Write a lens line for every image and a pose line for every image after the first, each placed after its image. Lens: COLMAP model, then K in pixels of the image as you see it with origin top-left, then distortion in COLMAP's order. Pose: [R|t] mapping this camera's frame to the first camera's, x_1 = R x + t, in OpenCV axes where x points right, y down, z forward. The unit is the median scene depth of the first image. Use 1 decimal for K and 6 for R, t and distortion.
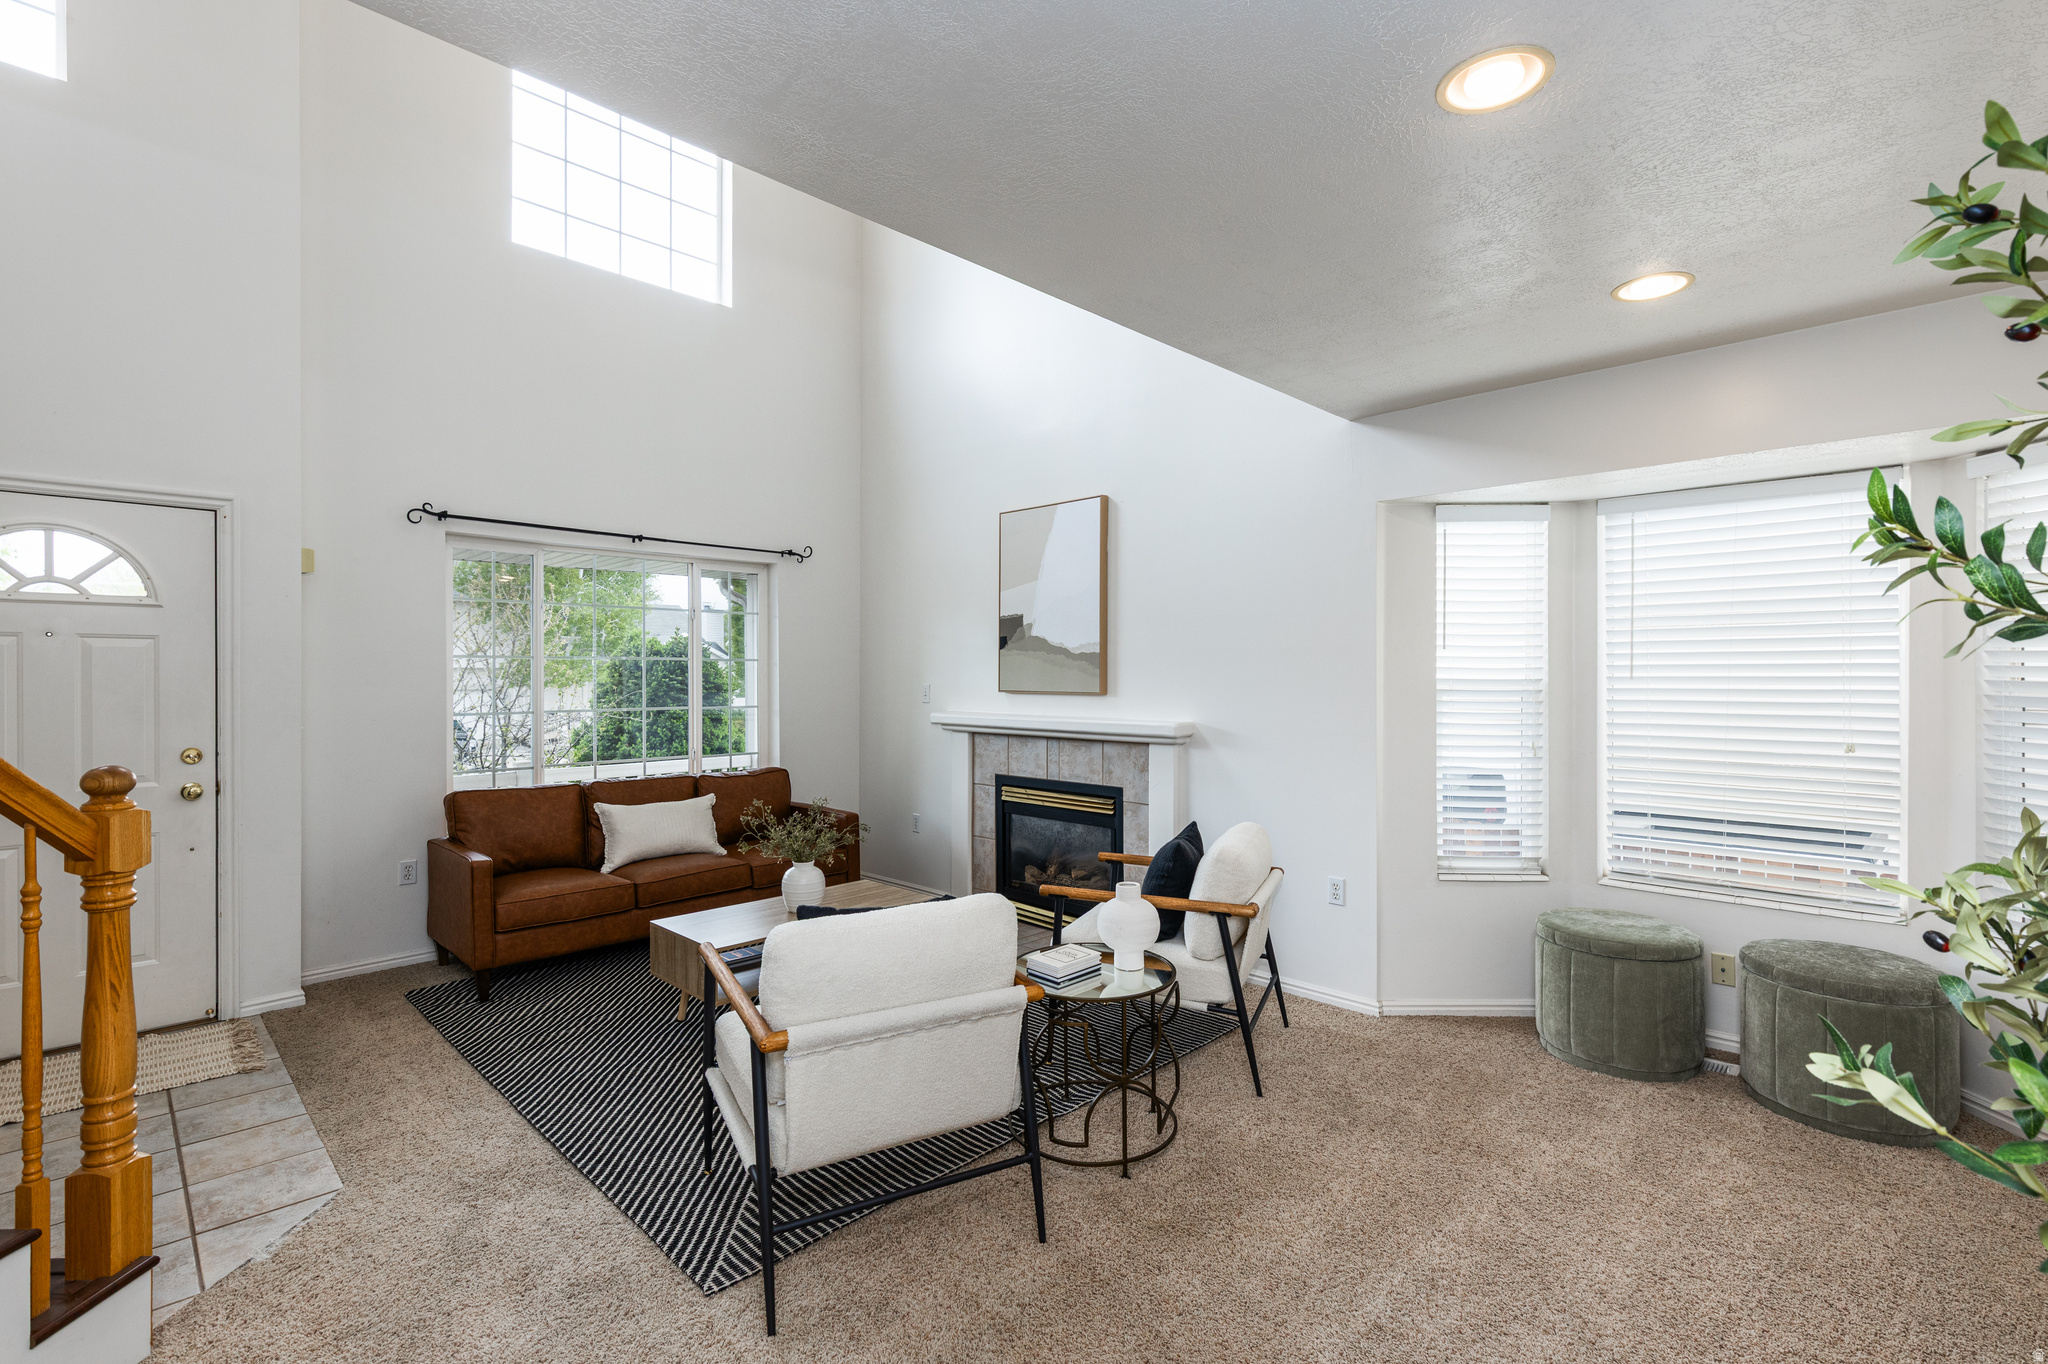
lens RADIAL K [[933.6, 0, 1020.6], [0, 933.6, 673.8], [0, 0, 1]] dist [0.002000, -0.000159]
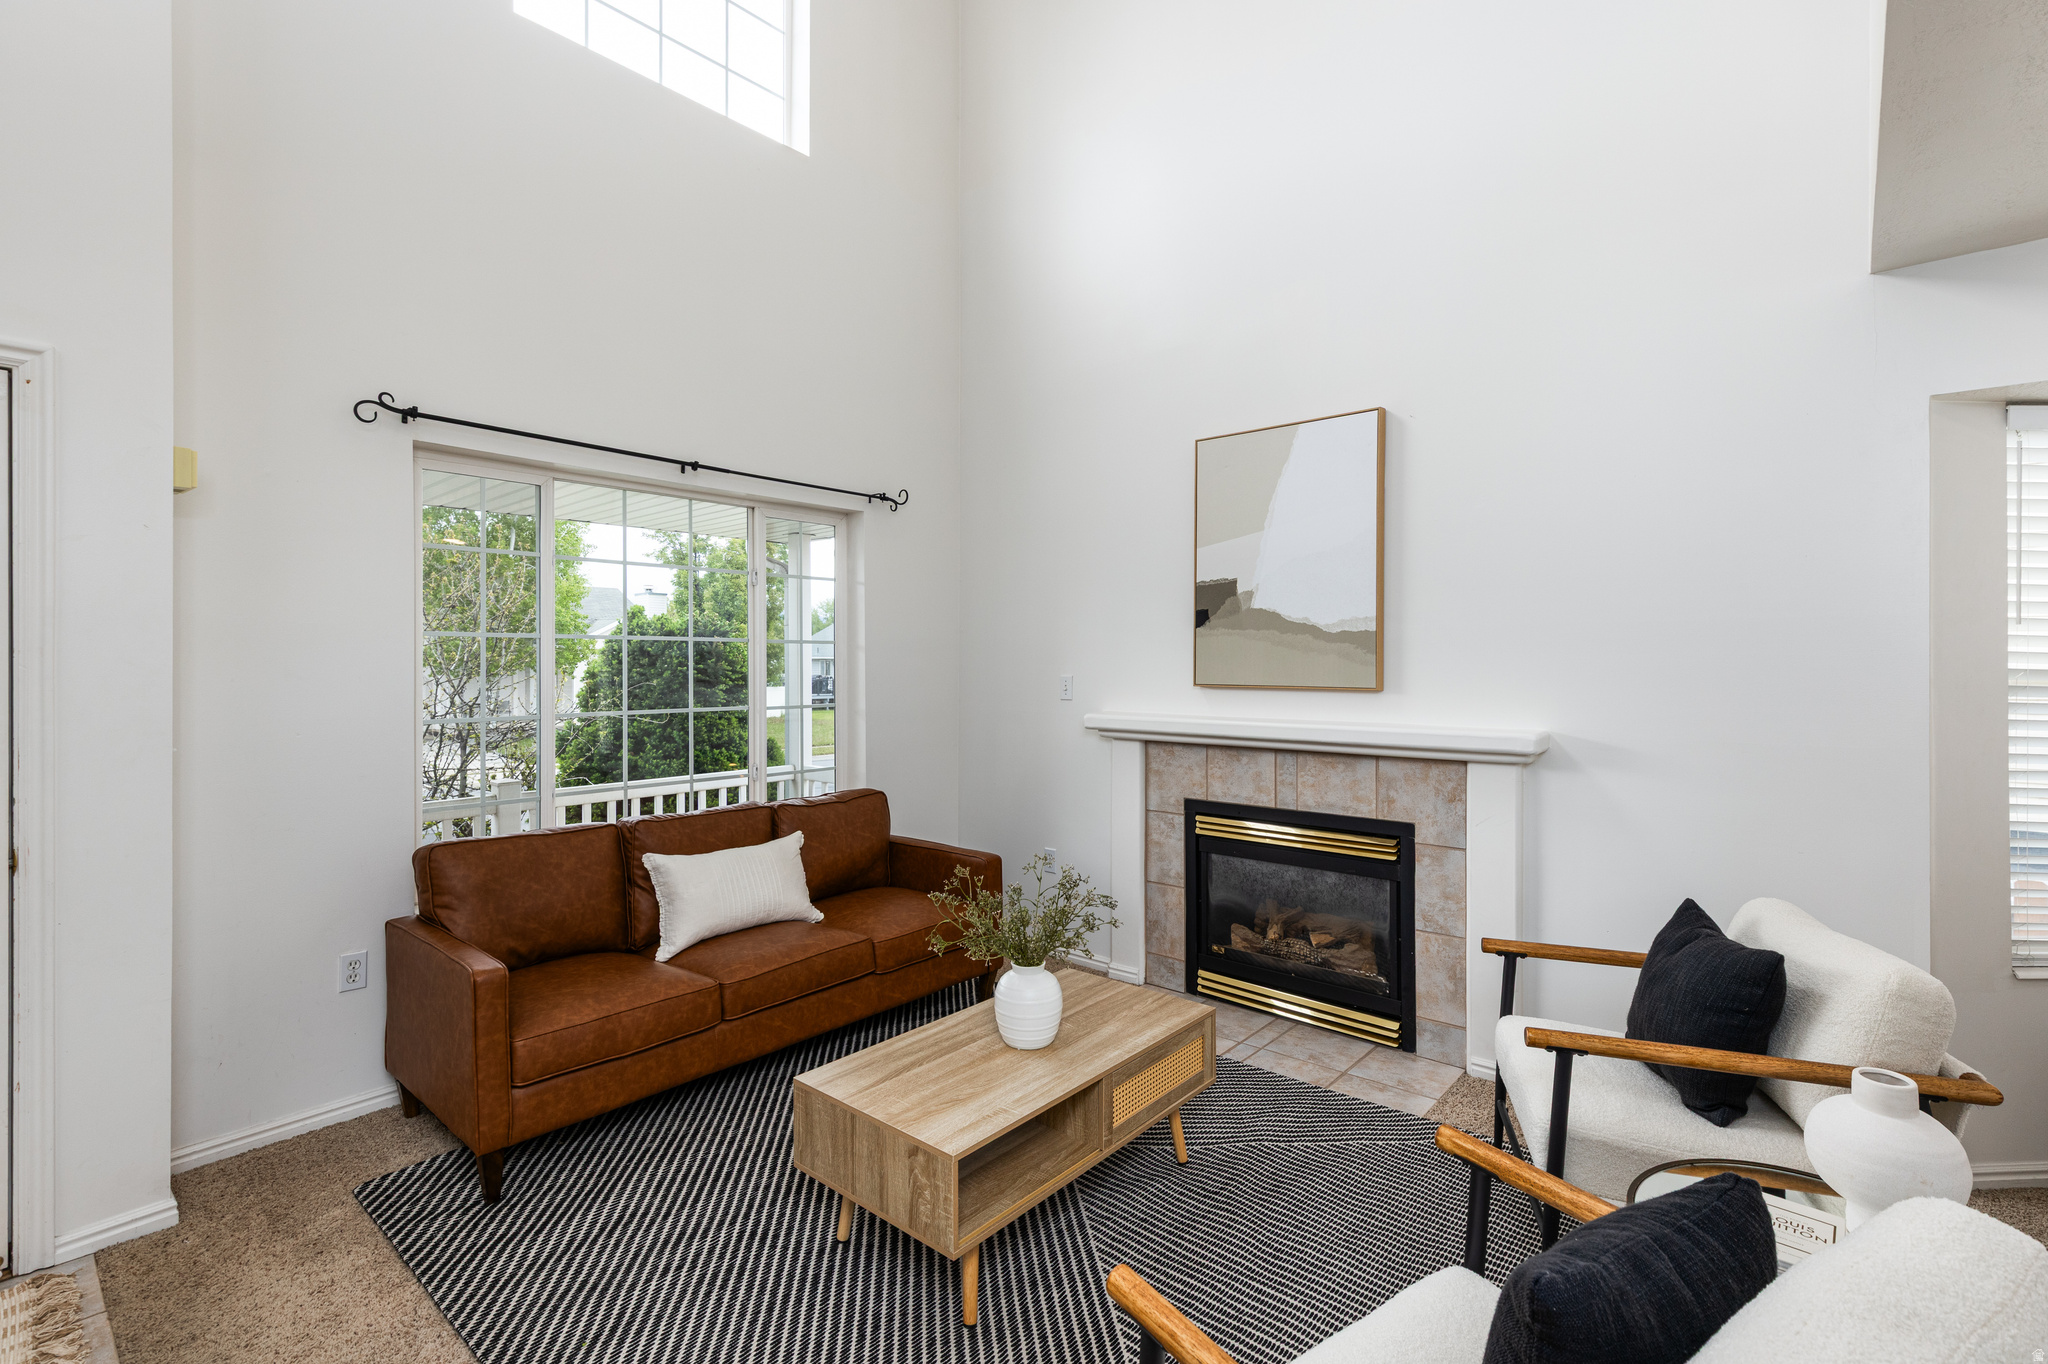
lens RADIAL K [[938.7, 0, 1019.1], [0, 938.7, 661.8], [0, 0, 1]] dist [0.005082, 0.000208]
pose [[0.997933, 0.001339, 0.064247, -0.233757], [-0.001335, 0.999999, -0.000099, 0.000968], [-0.064247, 0.000013, 0.997934, 0.316116]]
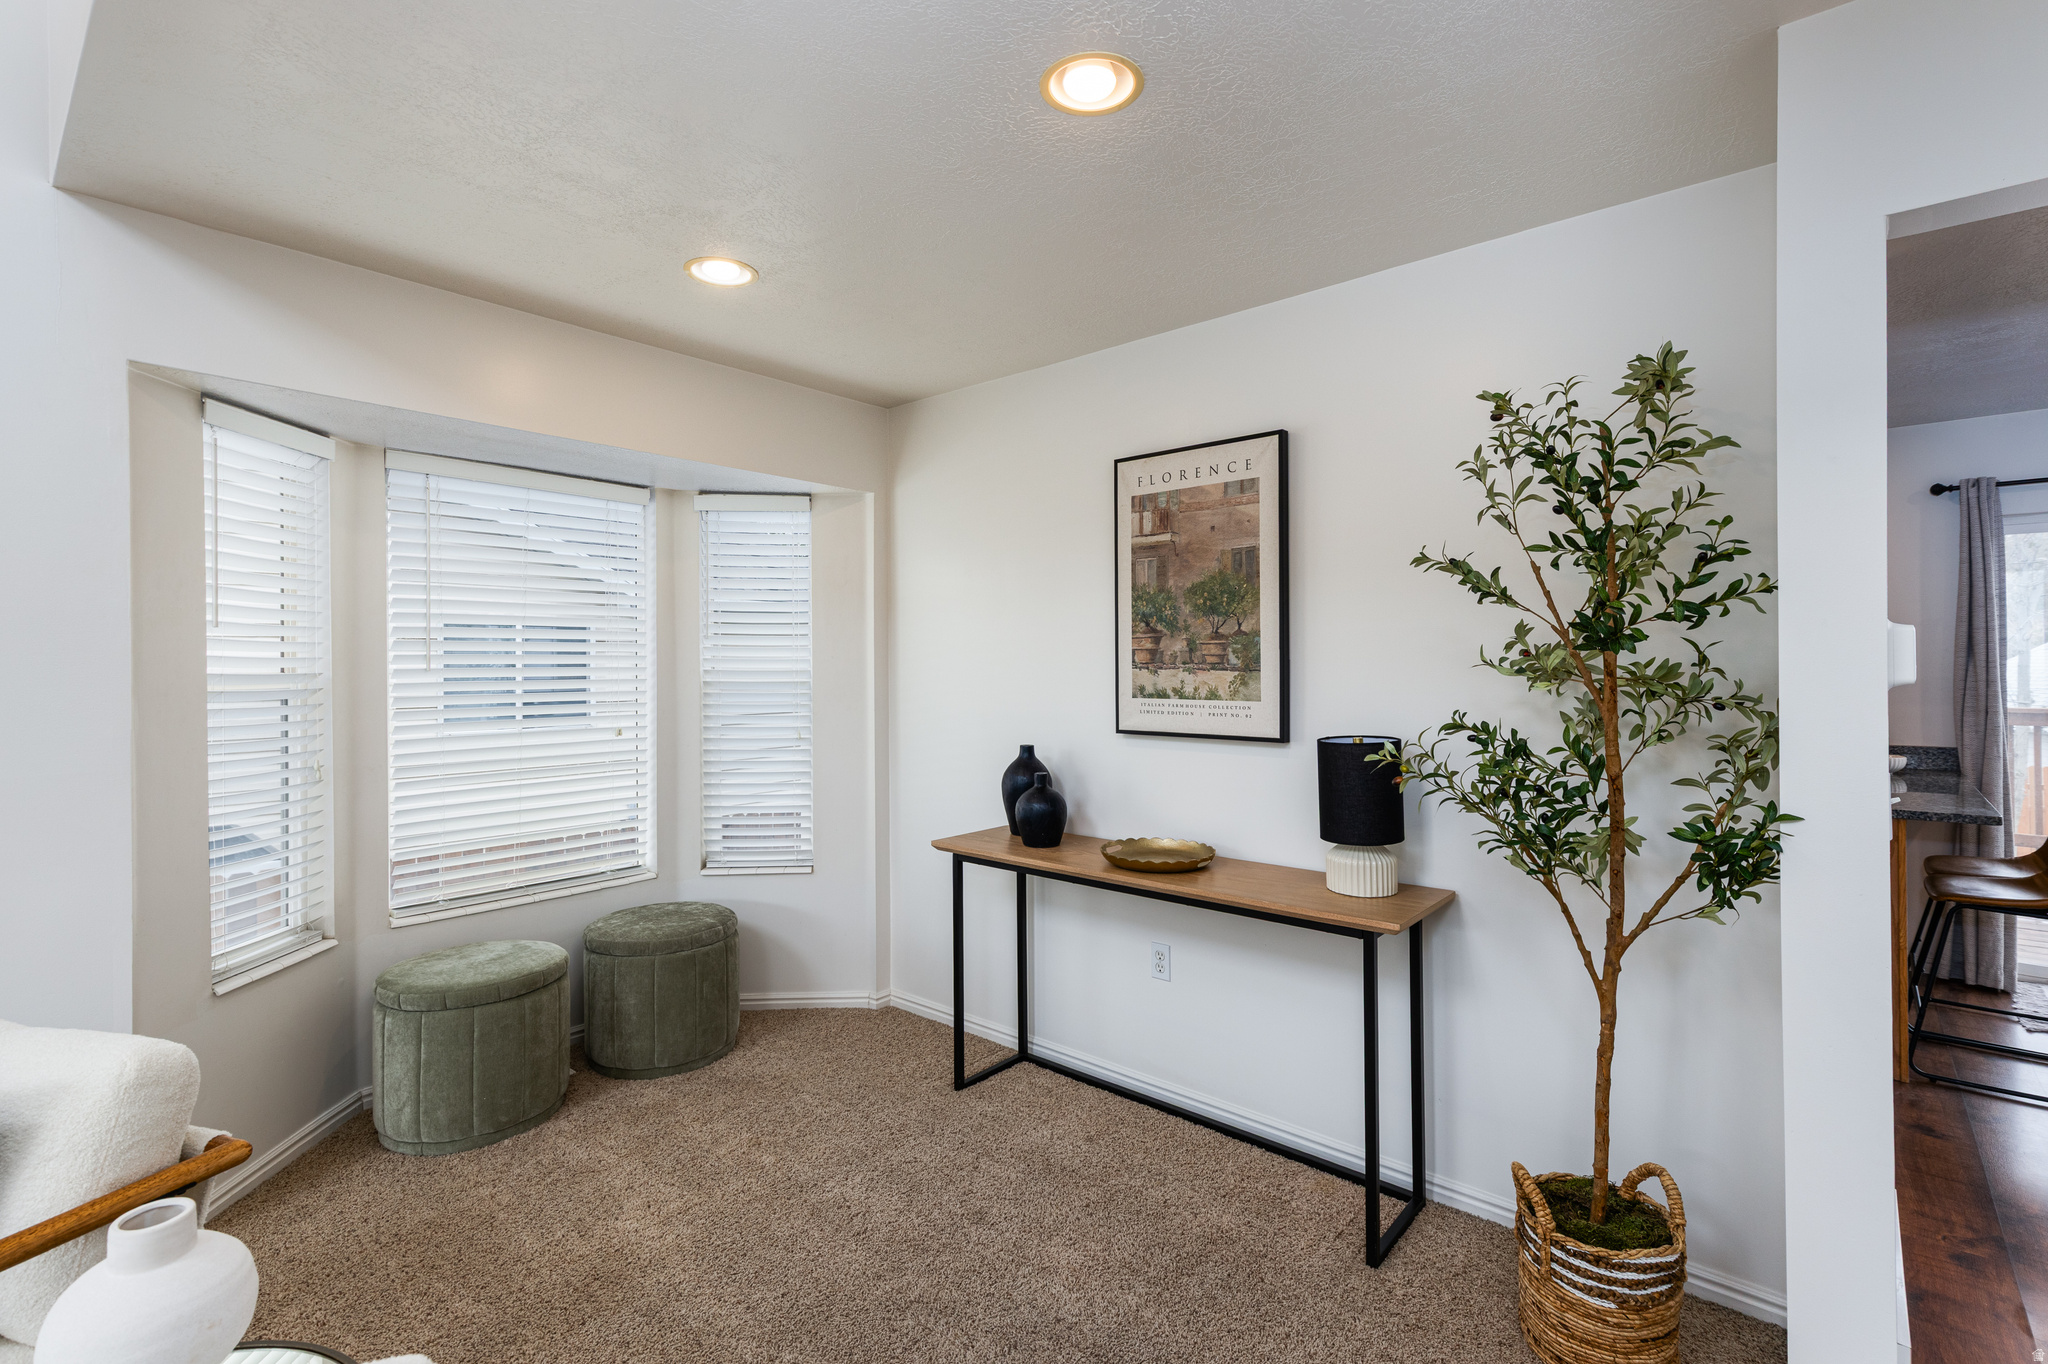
lens RADIAL K [[938.7, 0, 1019.1], [0, 938.7, 661.8], [0, 0, 1]] dist [0.005082, 0.000208]
pose [[-0.063333, 0.001757, 0.997991, -0.176347], [0.006900, 0.999975, -0.001323, 0.001317], [-0.997969, 0.006803, -0.063343, 0.408295]]
